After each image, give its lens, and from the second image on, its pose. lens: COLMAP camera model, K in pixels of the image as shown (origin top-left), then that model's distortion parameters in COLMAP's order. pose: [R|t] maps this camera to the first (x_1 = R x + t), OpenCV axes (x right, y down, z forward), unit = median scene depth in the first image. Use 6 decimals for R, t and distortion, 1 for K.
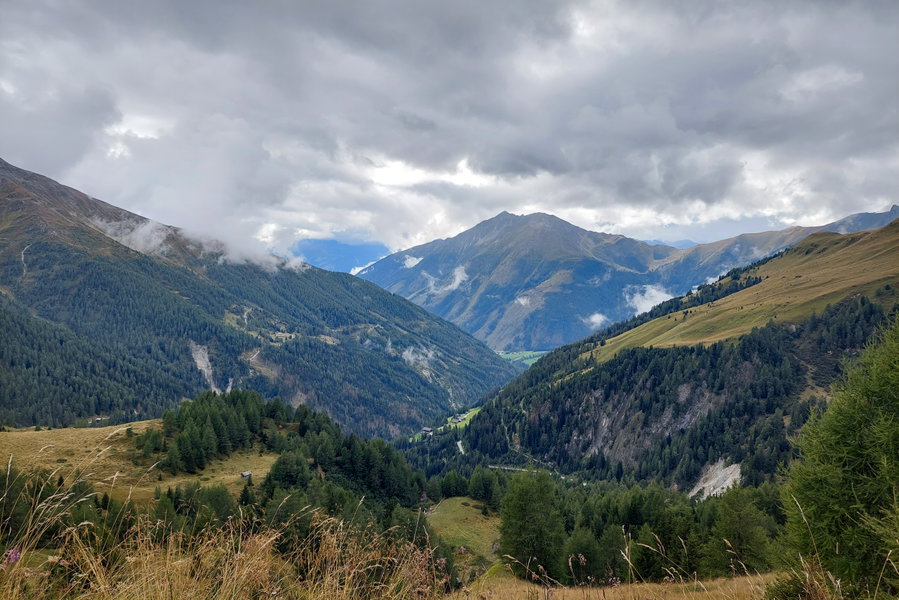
lens RADIAL K [[635.7, 0, 451.6], [0, 635.7, 274.7], [0, 0, 1]] dist [0.051009, -0.067768]
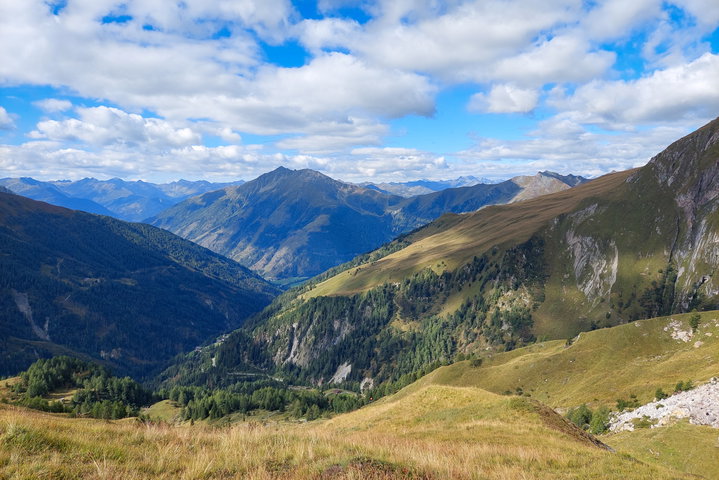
lens RADIAL K [[508.4, 0, 361.1], [0, 508.4, 219.7], [0, 0, 1]] dist [0.051009, -0.067768]
pose [[0.975292, -0.004226, 0.220881, 0.048351], [-0.000491, 0.999773, 0.021299, -0.054182], [-0.220920, -0.020881, 0.975068, -0.154205]]
